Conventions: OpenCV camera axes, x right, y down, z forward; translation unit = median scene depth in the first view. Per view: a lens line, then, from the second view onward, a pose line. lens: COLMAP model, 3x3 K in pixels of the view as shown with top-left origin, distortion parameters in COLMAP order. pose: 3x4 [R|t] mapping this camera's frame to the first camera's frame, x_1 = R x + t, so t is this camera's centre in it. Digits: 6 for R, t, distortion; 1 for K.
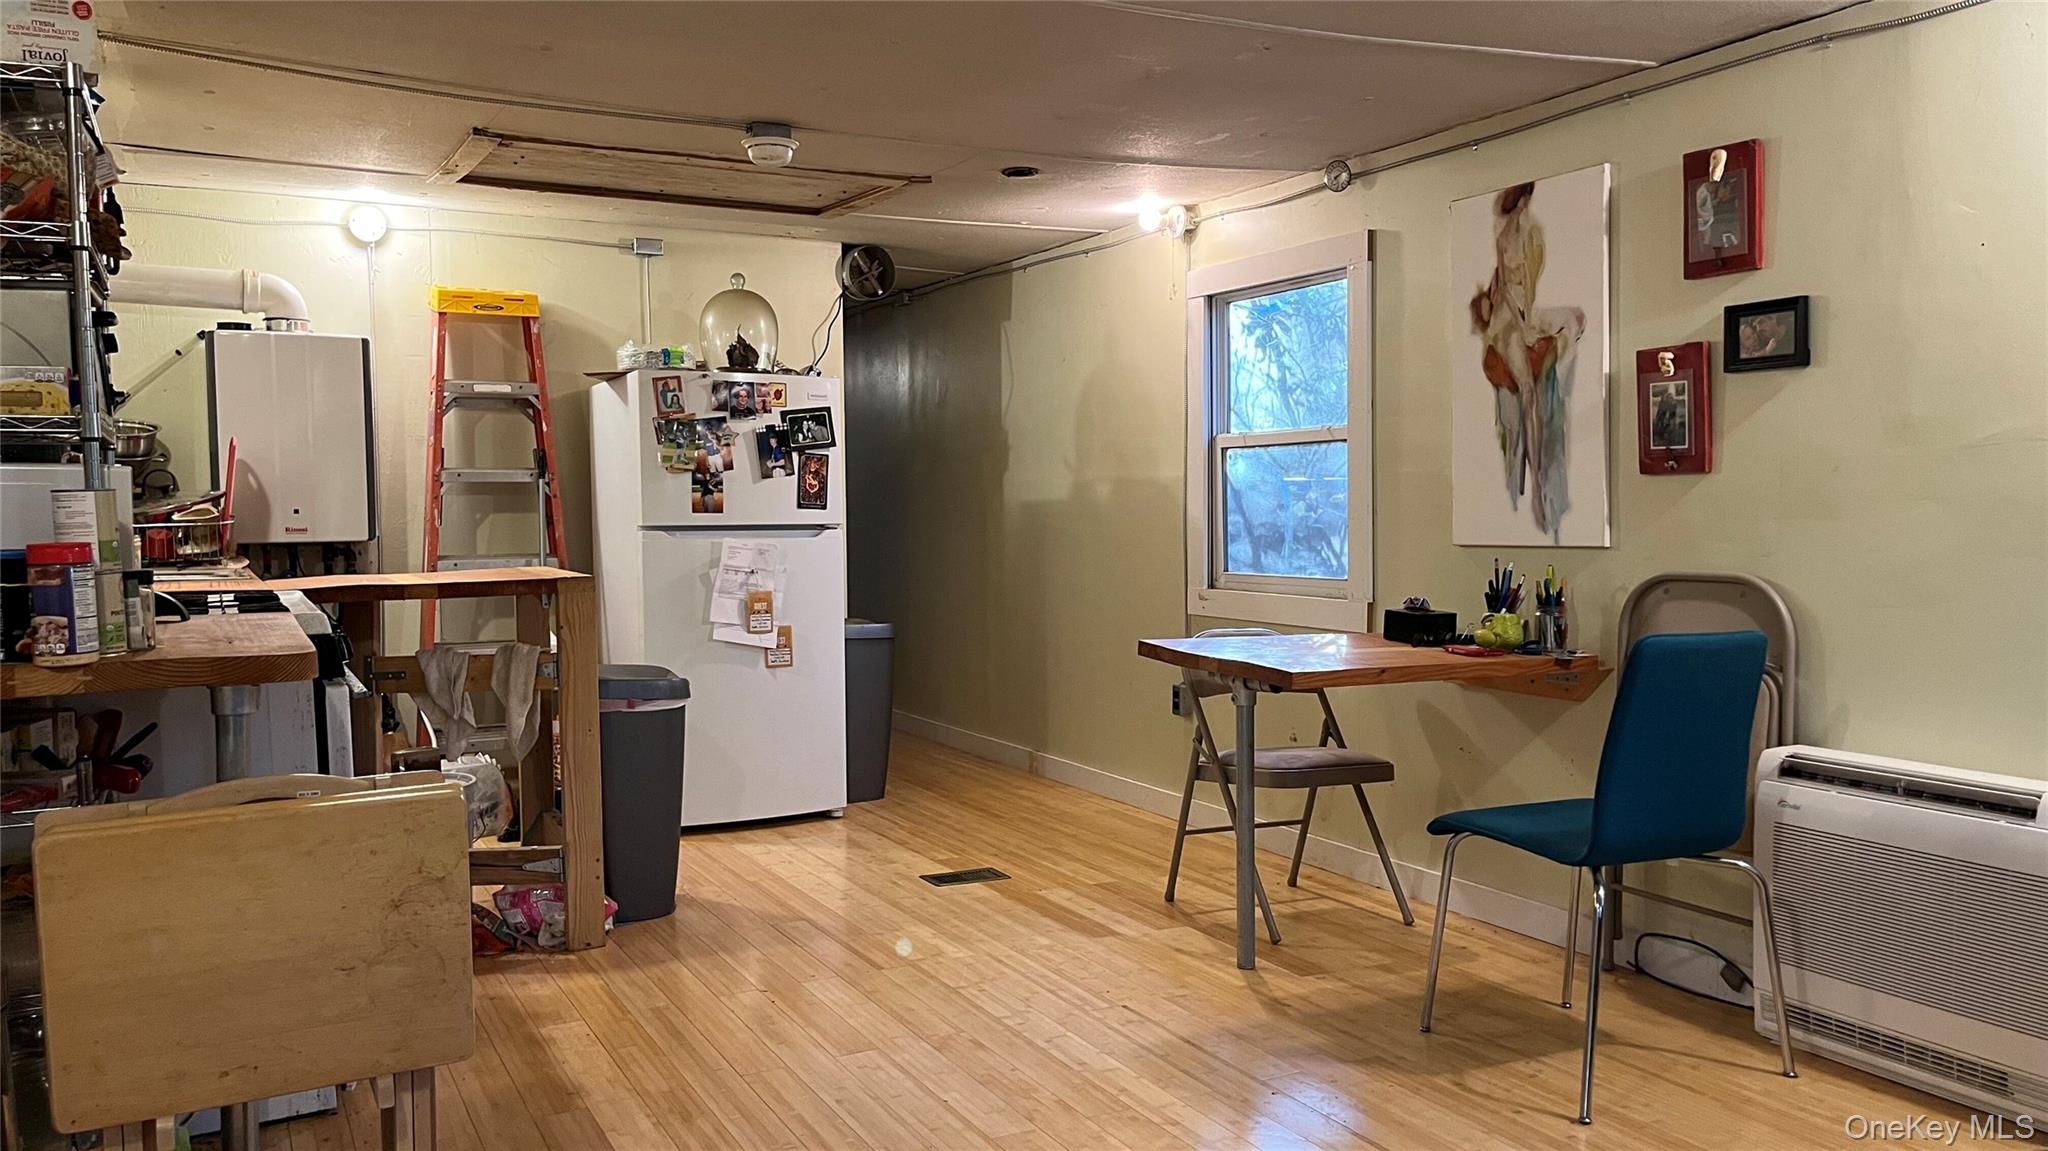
lens RADIAL K [[1552.7, 0, 1030.1], [0, 1552.7, 570.0], [0, 0, 1]] dist [0.057154, -0.078539]
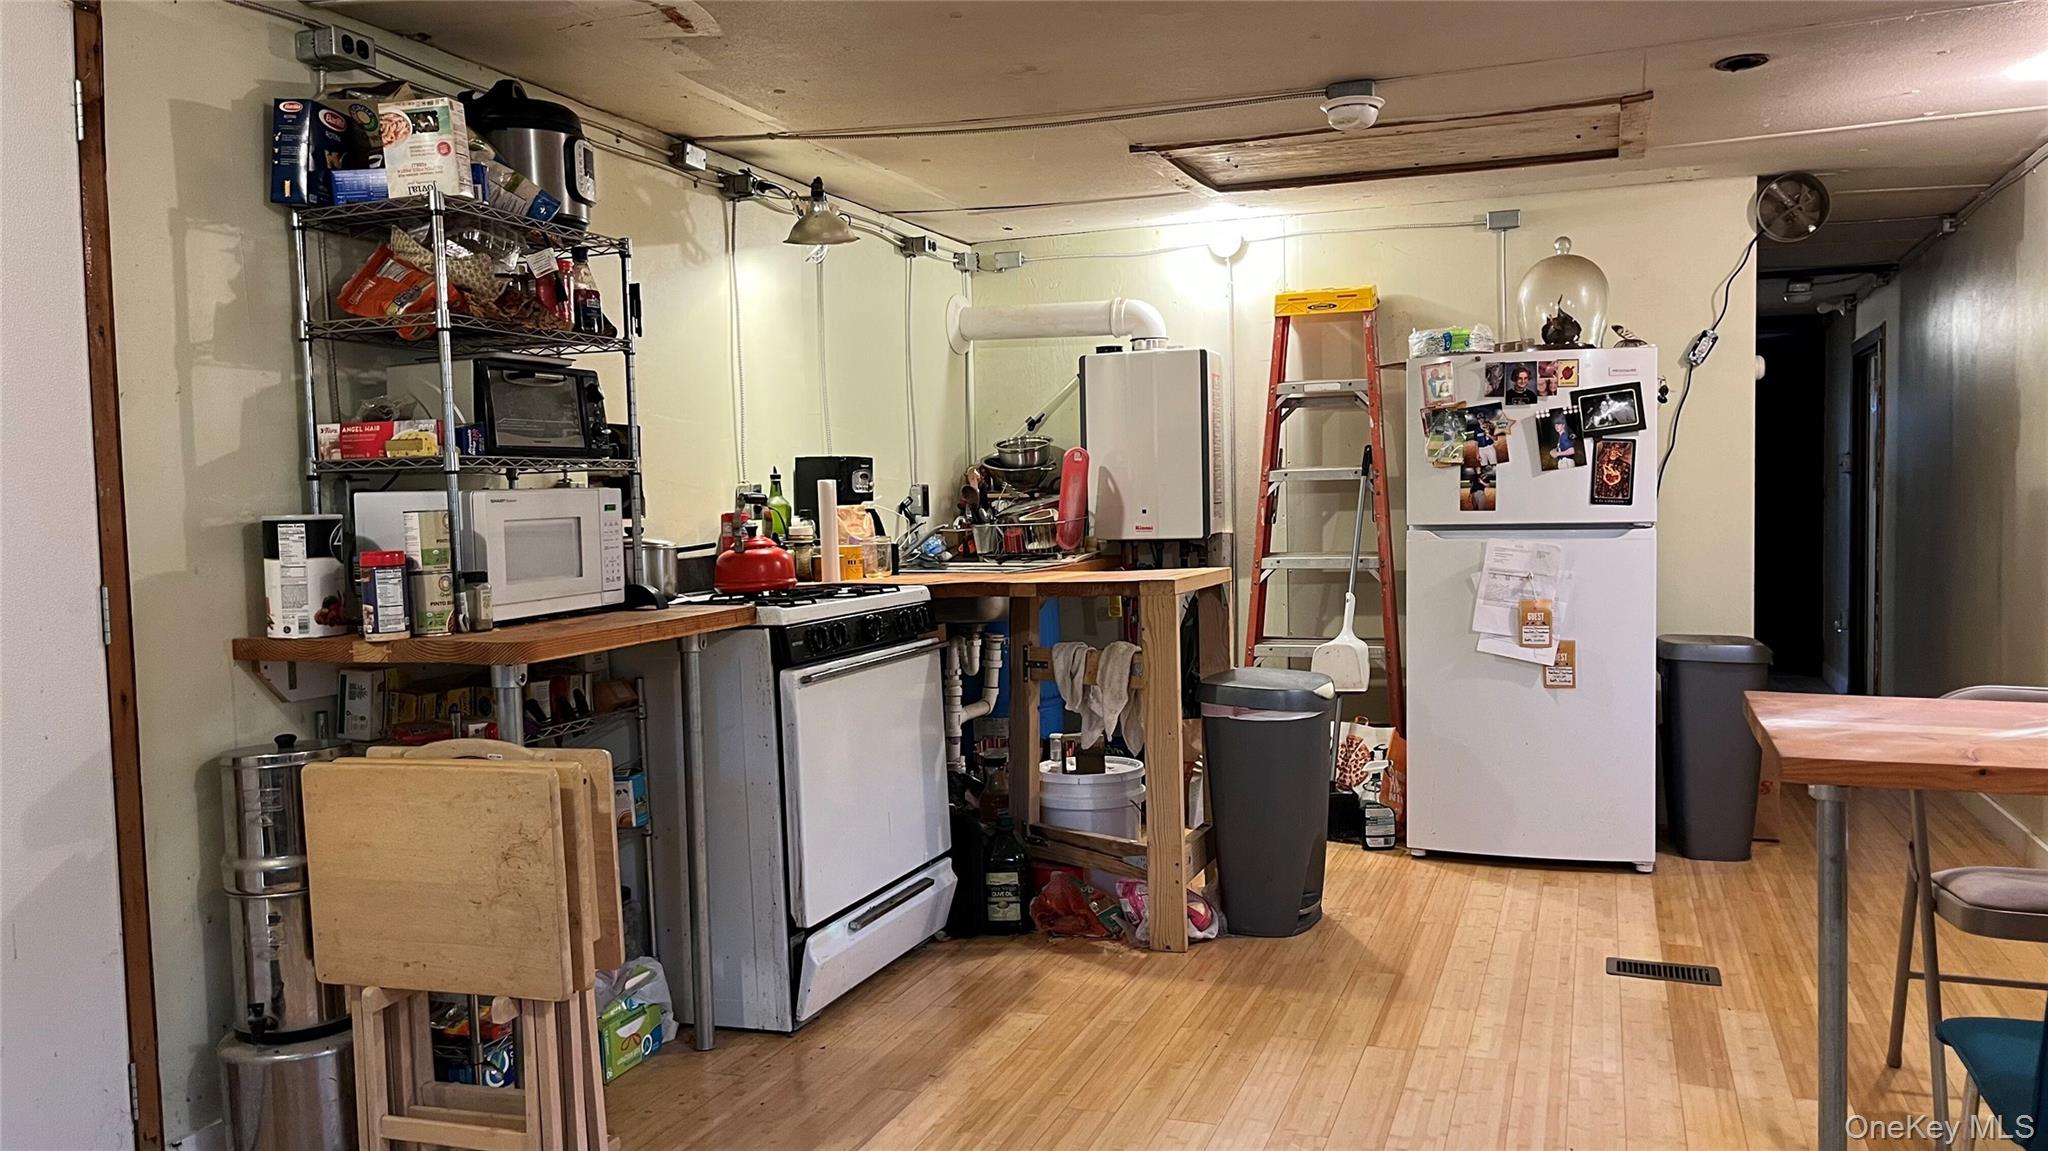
lens RADIAL K [[1551.5, 0, 1024.0], [0, 1551.5, 575.5], [0, 0, 1]] dist [0.061211, -0.091665]
pose [[0.659514, 0.027207, -0.751199, 0.300031], [-0.017406, 0.999630, 0.020923, -0.013345], [0.751490, -0.000724, 0.659744, 0.204758]]
